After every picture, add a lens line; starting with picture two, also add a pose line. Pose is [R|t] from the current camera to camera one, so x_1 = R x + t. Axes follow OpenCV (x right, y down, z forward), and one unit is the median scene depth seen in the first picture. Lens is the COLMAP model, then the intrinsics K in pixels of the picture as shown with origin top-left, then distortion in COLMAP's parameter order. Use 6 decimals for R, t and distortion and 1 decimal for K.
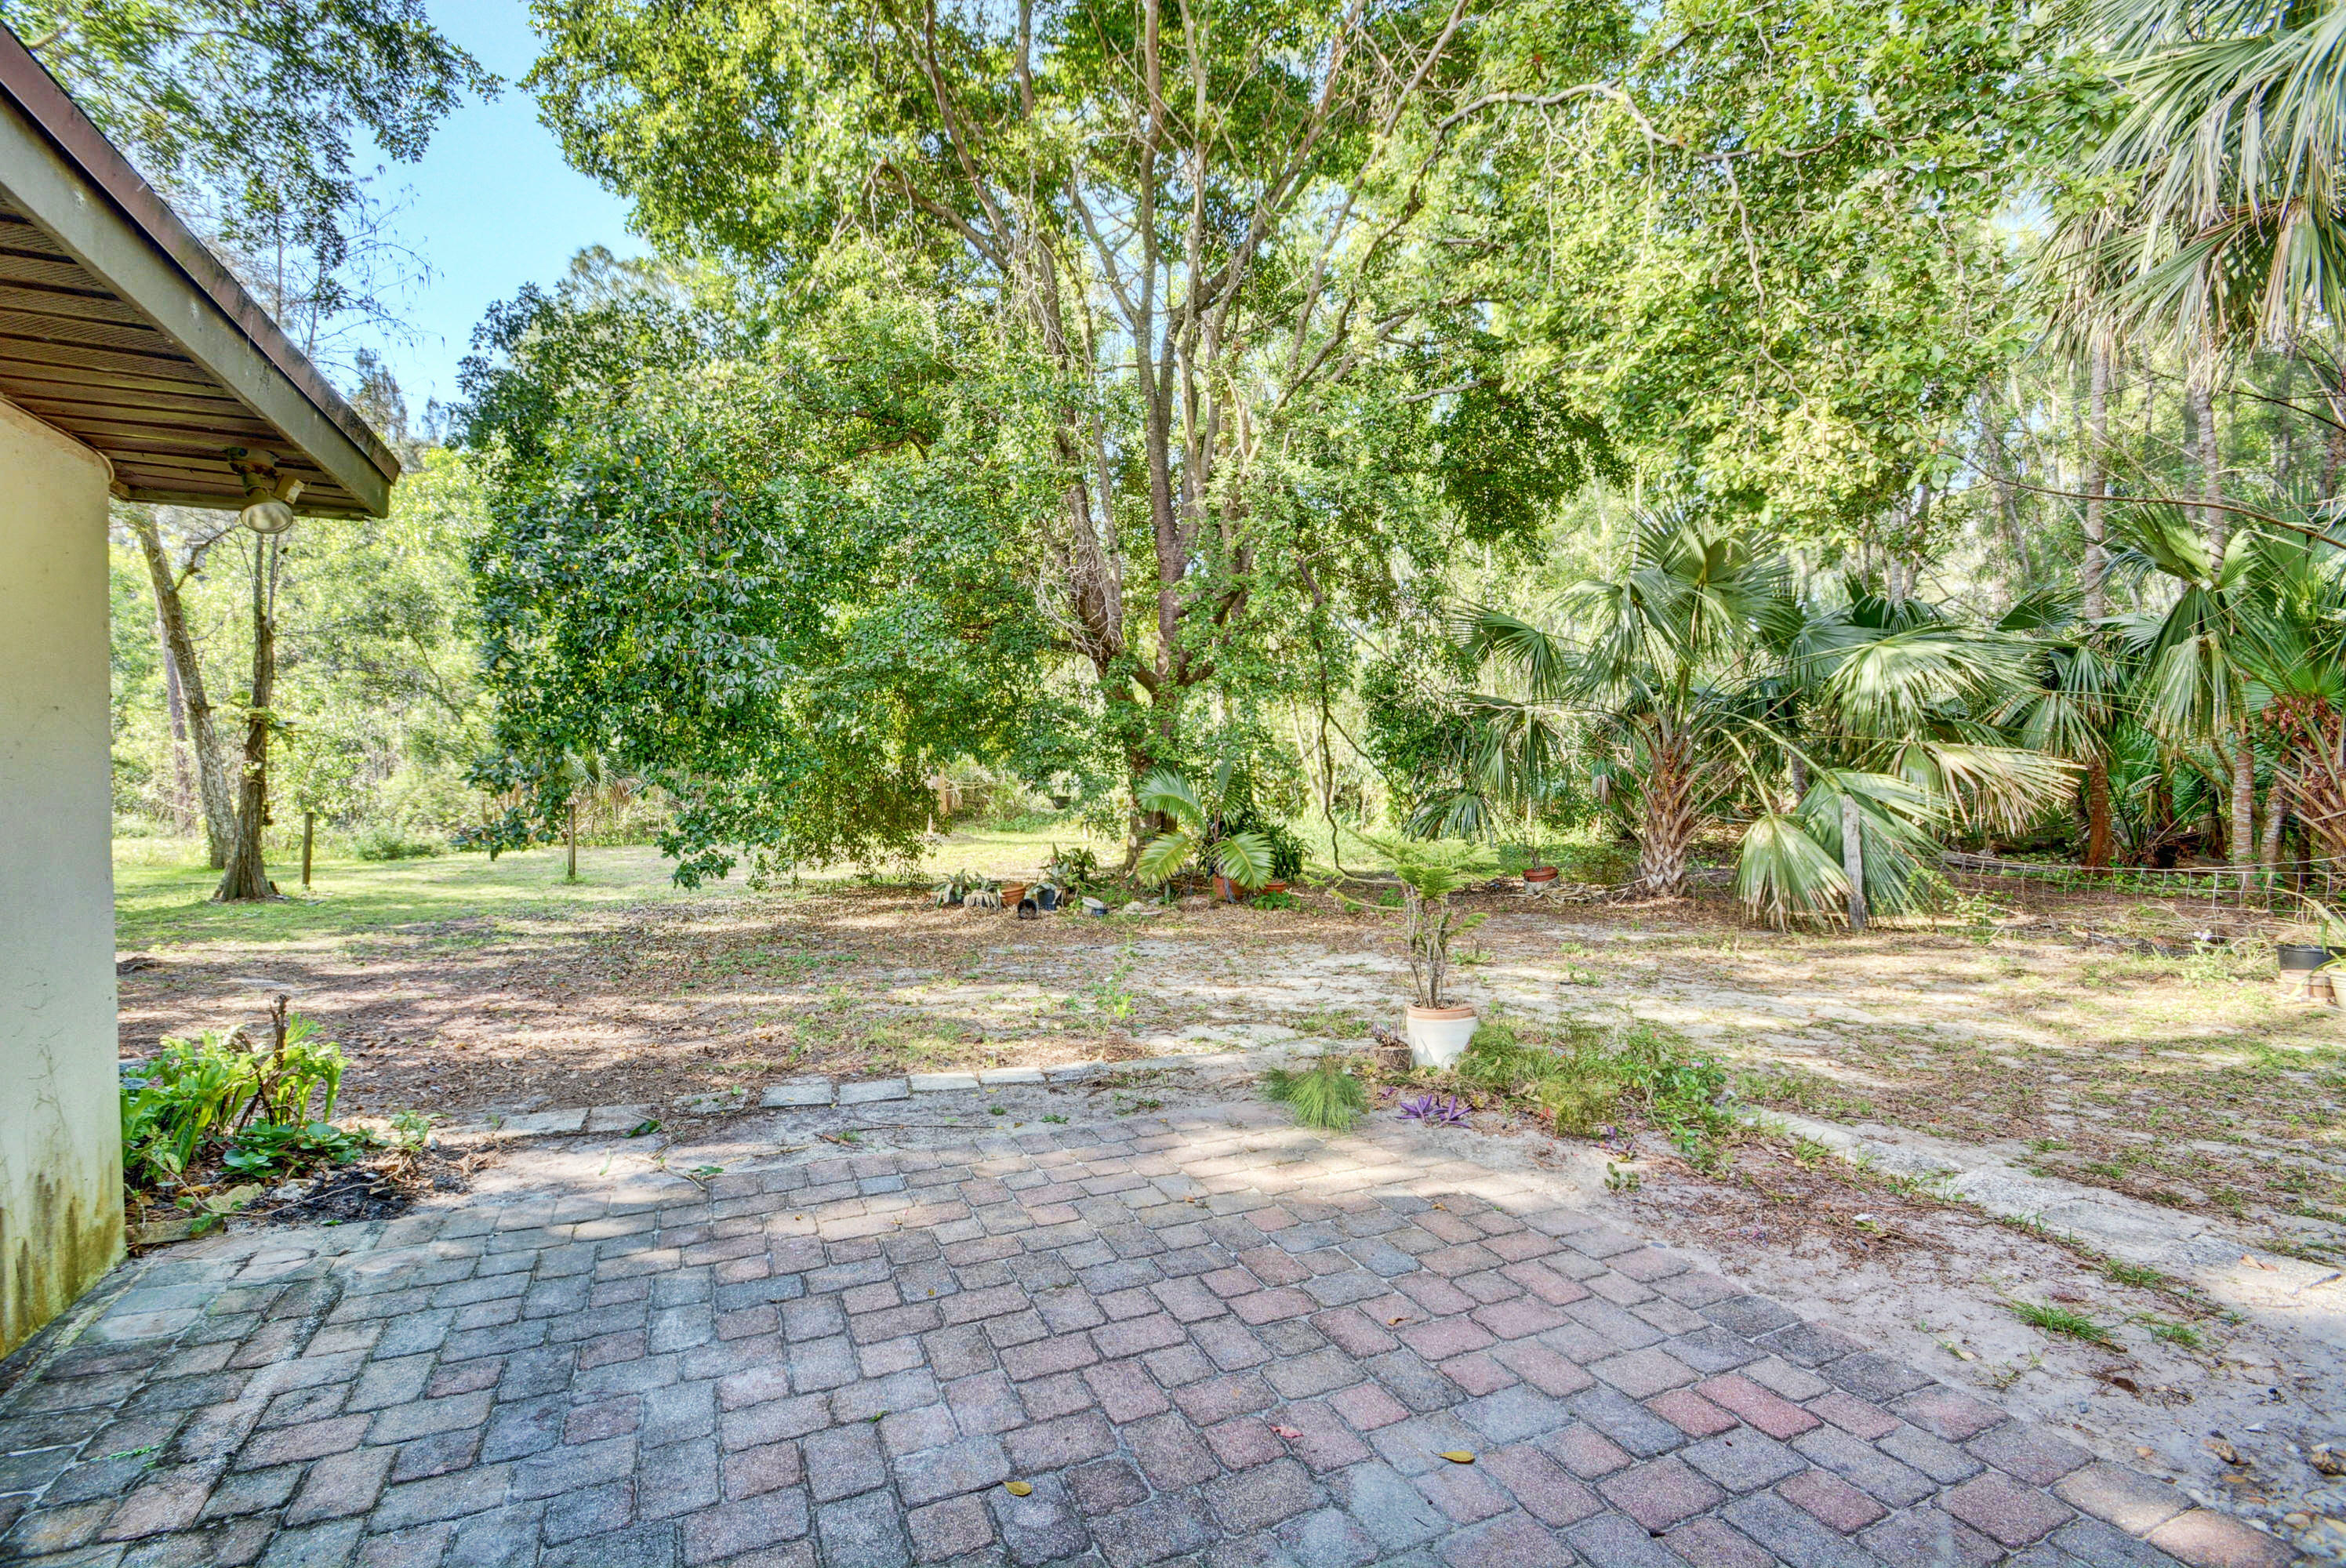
lens RADIAL K [[1014.3, 0, 1129.6], [0, 1014.3, 776.2], [0, 0, 1]] dist [0.000355, -0.008184]
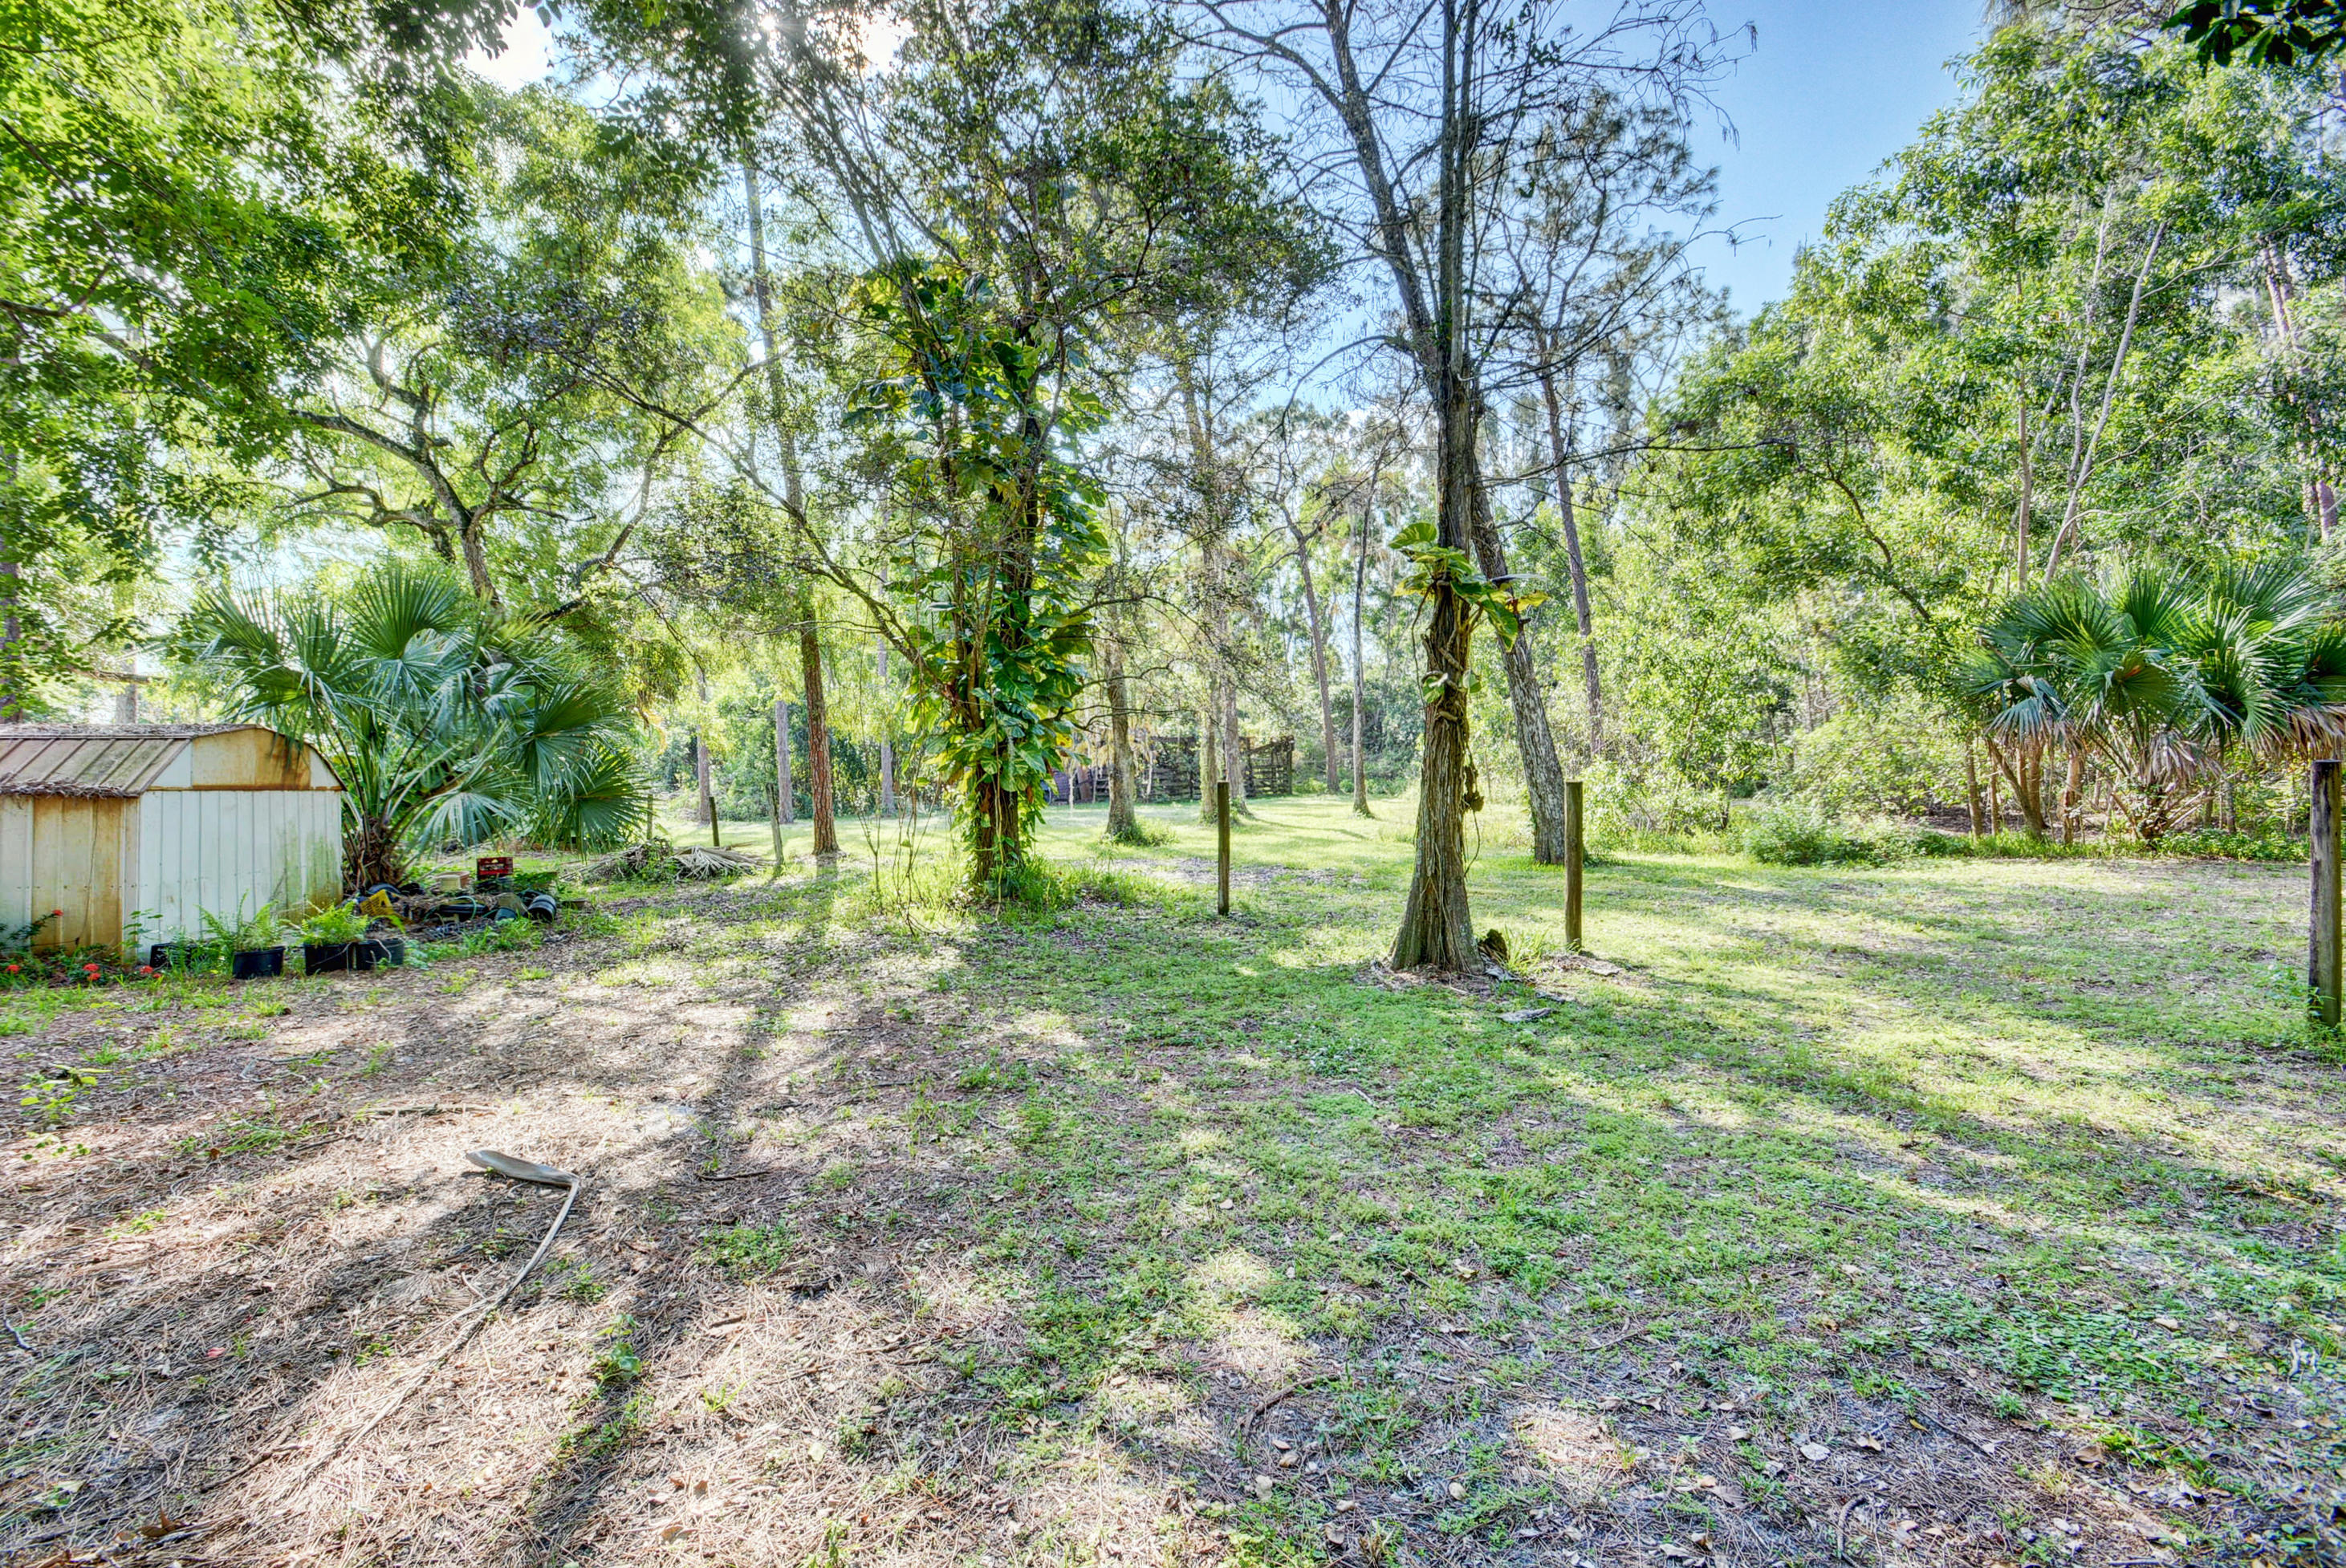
lens RADIAL K [[1014.3, 0, 1129.6], [0, 1014.3, 776.2], [0, 0, 1]] dist [0.000355, -0.008184]
pose [[0.310744, 0.002738, -0.950490, -0.308163], [0.028477, 0.999520, 0.012189, 0.015584], [0.950067, -0.030854, 0.310517, 0.468133]]
